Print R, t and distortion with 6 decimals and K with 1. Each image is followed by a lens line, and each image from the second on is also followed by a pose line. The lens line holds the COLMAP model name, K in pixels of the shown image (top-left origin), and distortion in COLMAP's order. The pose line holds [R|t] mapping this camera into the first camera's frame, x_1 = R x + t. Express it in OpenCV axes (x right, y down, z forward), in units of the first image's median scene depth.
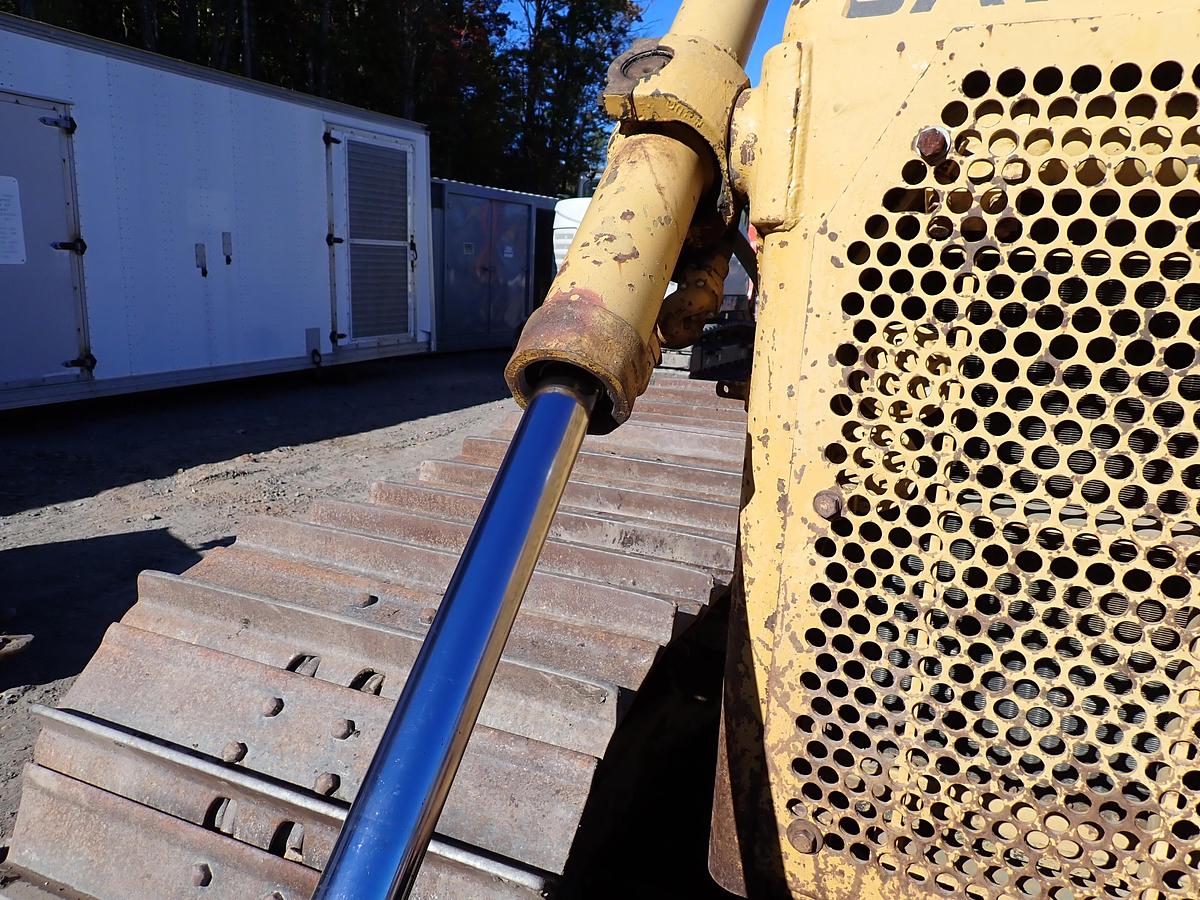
lens RADIAL K [[860.4, 0, 600.0], [0, 860.4, 450.0], [0, 0, 1]] dist [0.001906, 0.002264]
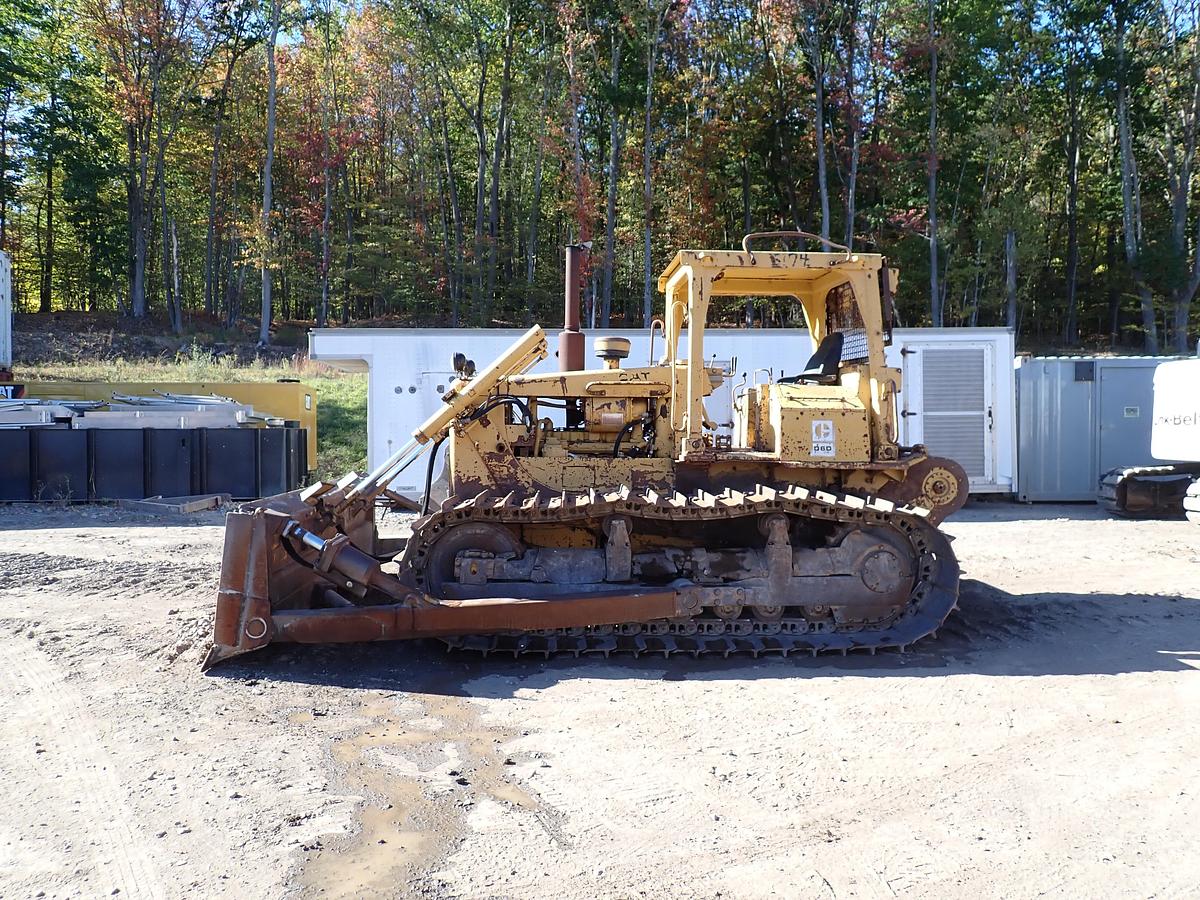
lens RADIAL K [[886.9, 0, 600.0], [0, 886.9, 450.0], [0, 0, 1]] dist [0.003182, -0.008677]
pose [[0.455977, -0.025657, -0.889621, 0.841429], [-0.165249, 0.979762, -0.112956, 0.090538], [0.874516, 0.198515, 0.442509, -0.174963]]
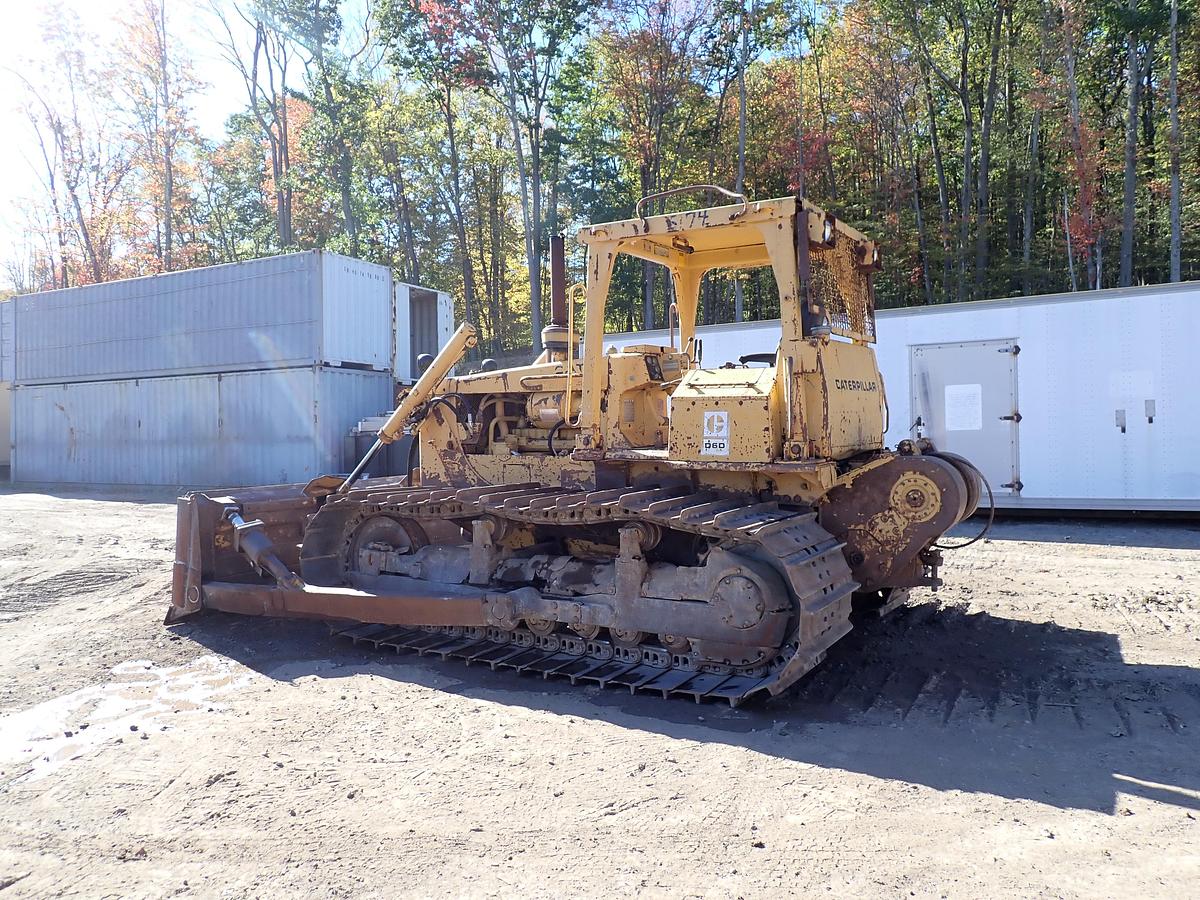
lens RADIAL K [[884.8, 0, 600.0], [0, 884.8, 450.0], [0, 0, 1]] dist [-0.005372, -0.004592]
pose [[-0.134844, -0.026609, -0.990510, 0.876101], [-0.201603, 0.979467, 0.001133, -0.007353], [0.970141, 0.199842, -0.137439, 0.324607]]
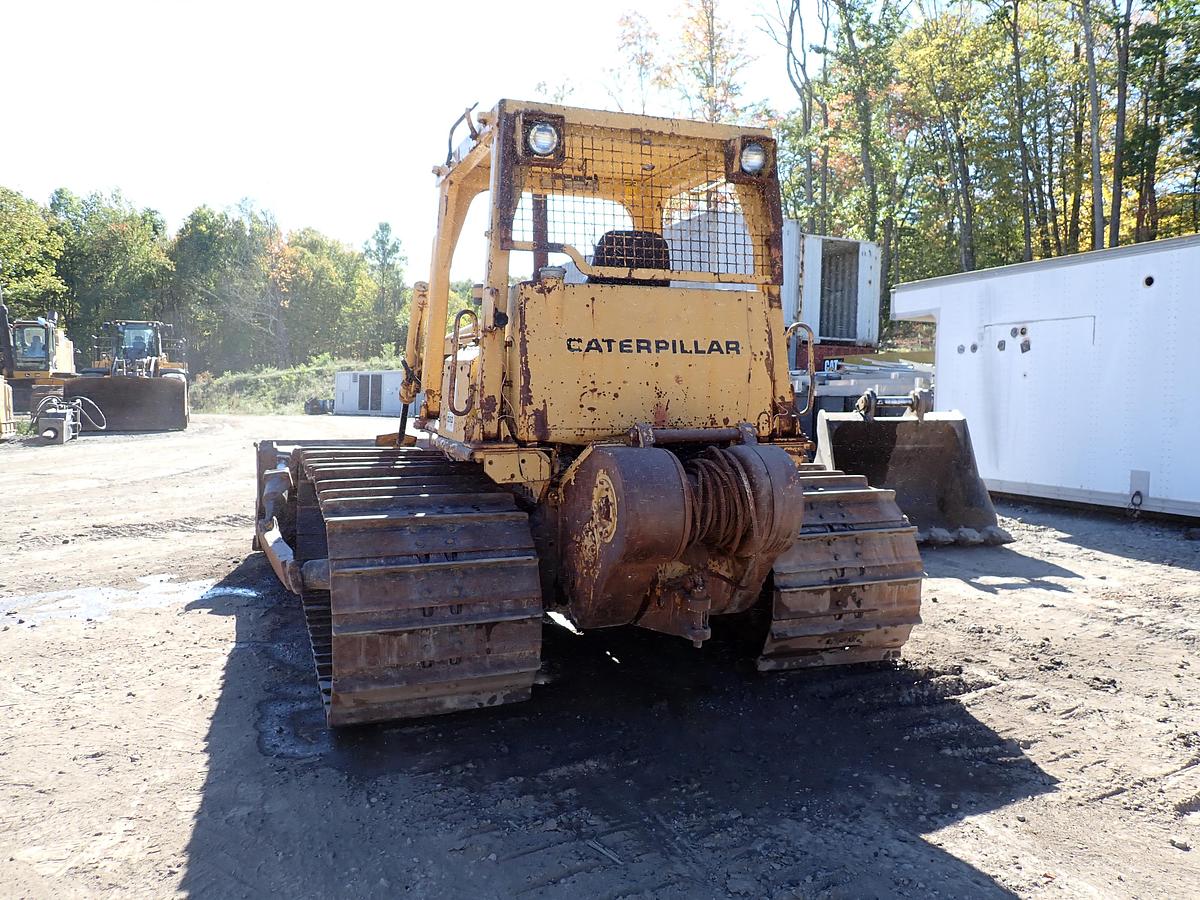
lens RADIAL K [[886.9, 0, 600.0], [0, 886.9, 450.0], [0, 0, 1]] dist [0.003182, -0.008677]
pose [[-0.717626, -0.010455, -0.696350, 0.556748], [-0.188781, 0.965372, 0.180054, -0.115192], [0.670354, 0.260669, -0.694750, 0.727026]]
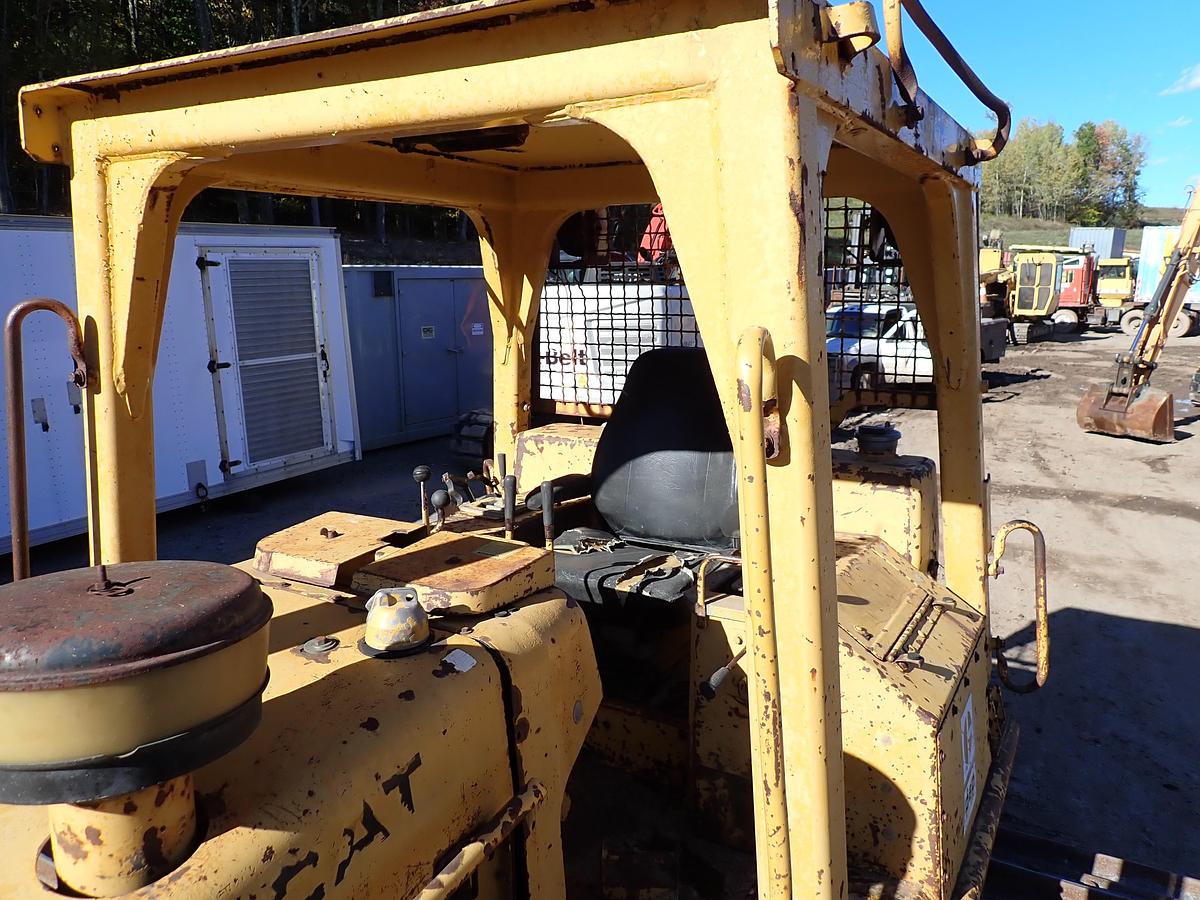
lens RADIAL K [[860.4, 0, 600.0], [0, 860.4, 450.0], [0, 0, 1]] dist [0.001906, 0.002264]
pose [[0.994067, -0.035127, -0.102938, 0.199921], [0.033392, 0.999271, -0.018522, -0.117663], [0.103514, 0.014975, 0.994515, 0.099855]]
